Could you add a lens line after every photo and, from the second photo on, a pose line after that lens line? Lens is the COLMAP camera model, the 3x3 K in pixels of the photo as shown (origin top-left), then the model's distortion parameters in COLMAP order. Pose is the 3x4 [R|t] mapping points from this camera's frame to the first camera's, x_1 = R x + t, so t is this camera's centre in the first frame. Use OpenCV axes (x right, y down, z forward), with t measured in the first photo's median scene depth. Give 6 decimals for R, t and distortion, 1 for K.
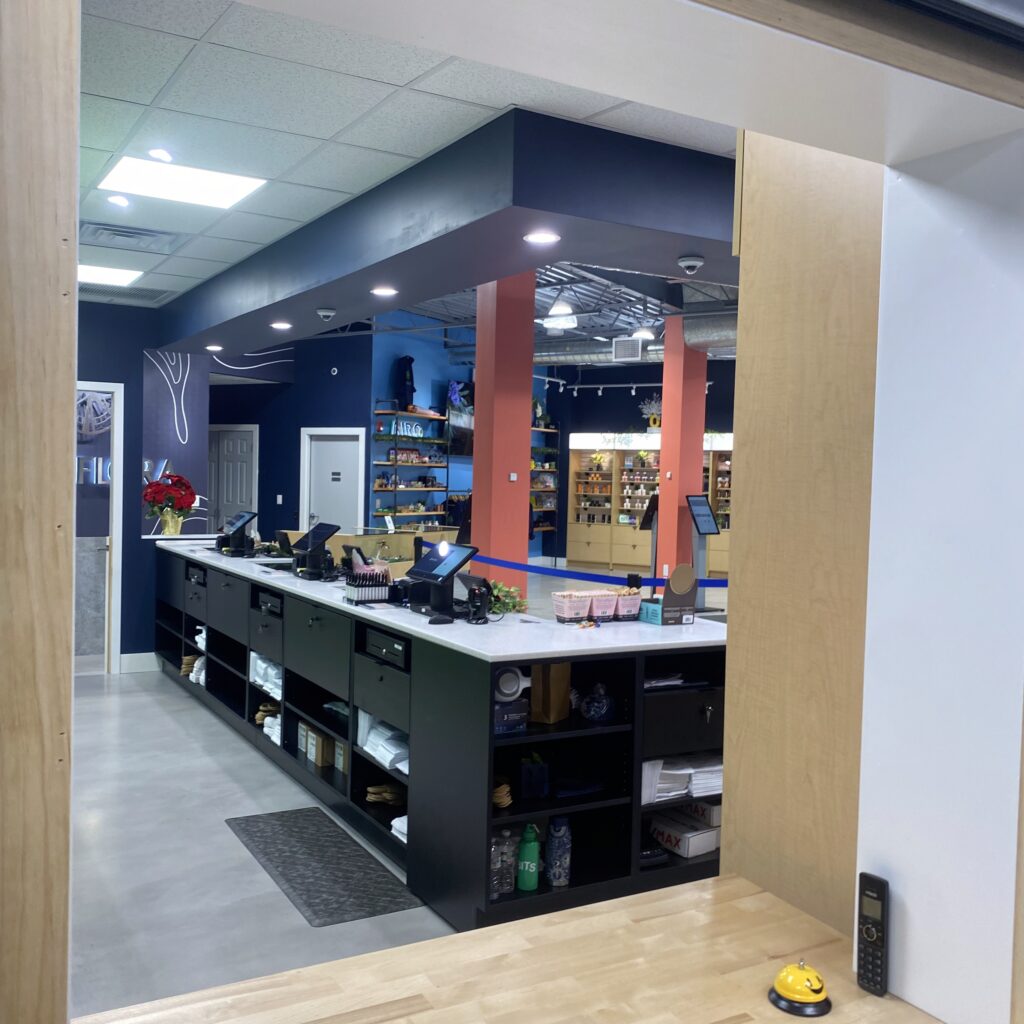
lens RADIAL K [[1040.6, 0, 466.6], [0, 1040.6, 502.0], [0, 0, 1]] dist [0.023879, 0.000000]
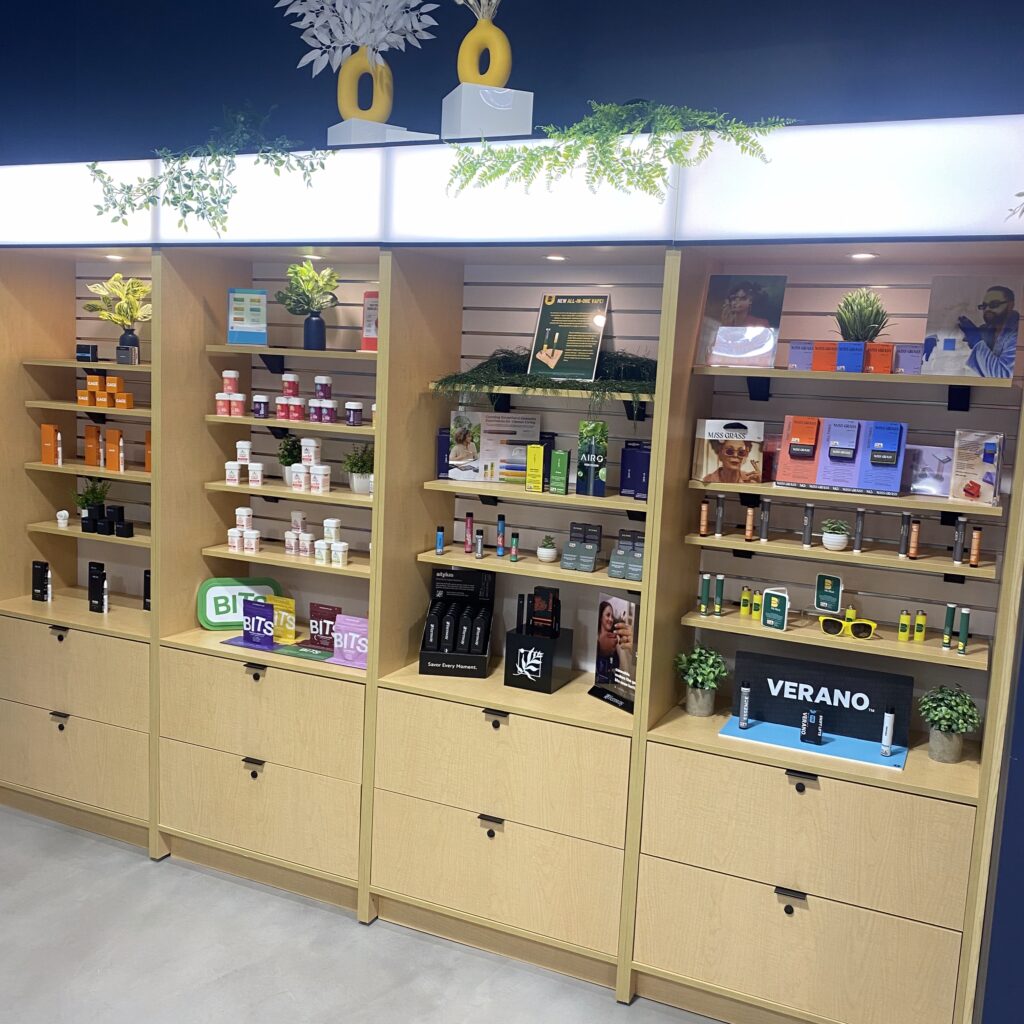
lens RADIAL K [[1040.6, 0, 510.9], [0, 1040.6, 519.7], [0, 0, 1]] dist [0.023879, 0.000000]
pose [[0.992144, 0.006734, 0.124922, 0.180505], [-0.021132, 0.993222, 0.114297, -0.024487], [-0.123305, -0.116039, 0.985561, 0.797009]]
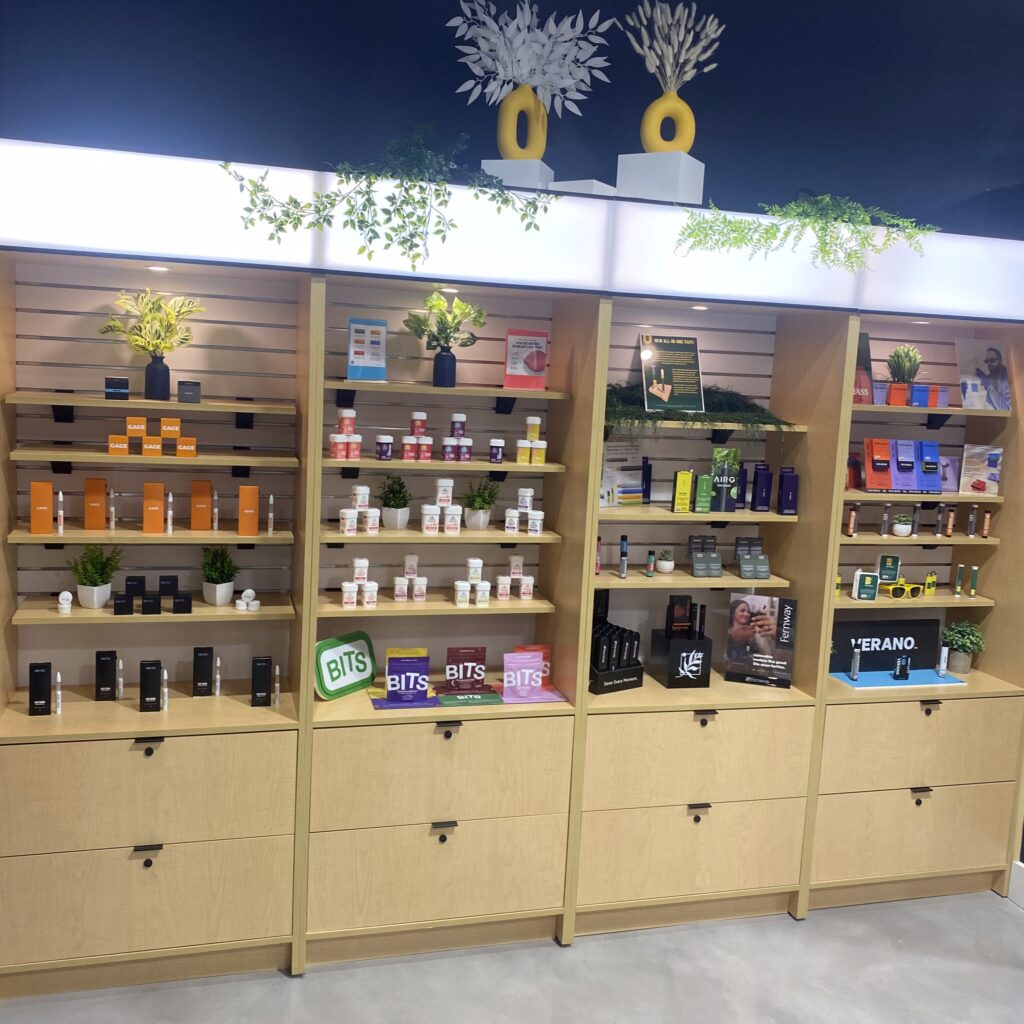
lens RADIAL K [[1040.6, 0, 511.4], [0, 1040.6, 507.9], [0, 0, 1]] dist [0.023879, 0.000000]
pose [[0.672192, -0.087456, 0.735193, 0.040186], [-0.012097, 0.991569, 0.129014, -0.035254], [-0.740278, -0.095615, 0.665467, 0.861628]]
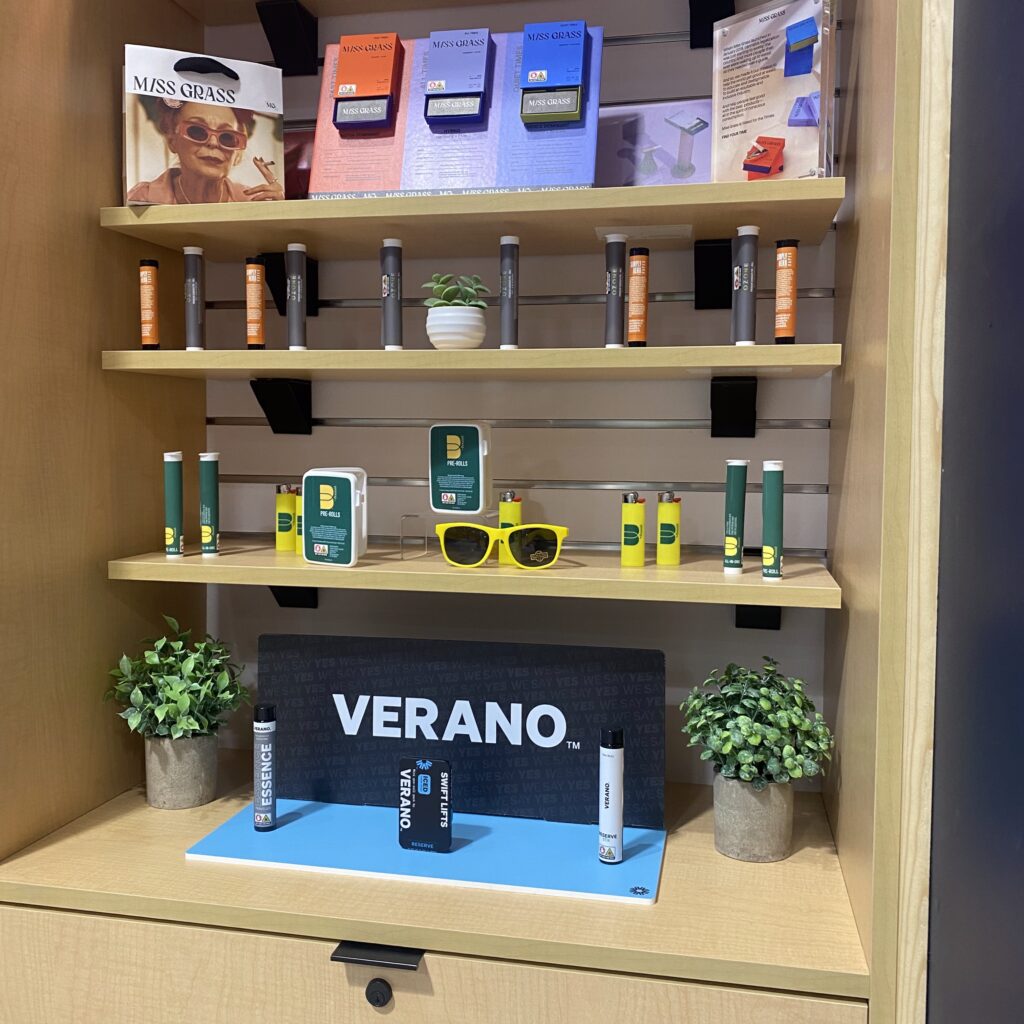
lens RADIAL K [[1040.6, 0, 503.2], [0, 1040.6, 497.6], [0, 0, 1]] dist [0.023879, 0.000000]
pose [[0.941876, -0.028588, 0.334743, 0.229039], [0.020577, 0.999411, 0.027455, 0.003755], [-0.335331, -0.018971, 0.941910, 0.883421]]
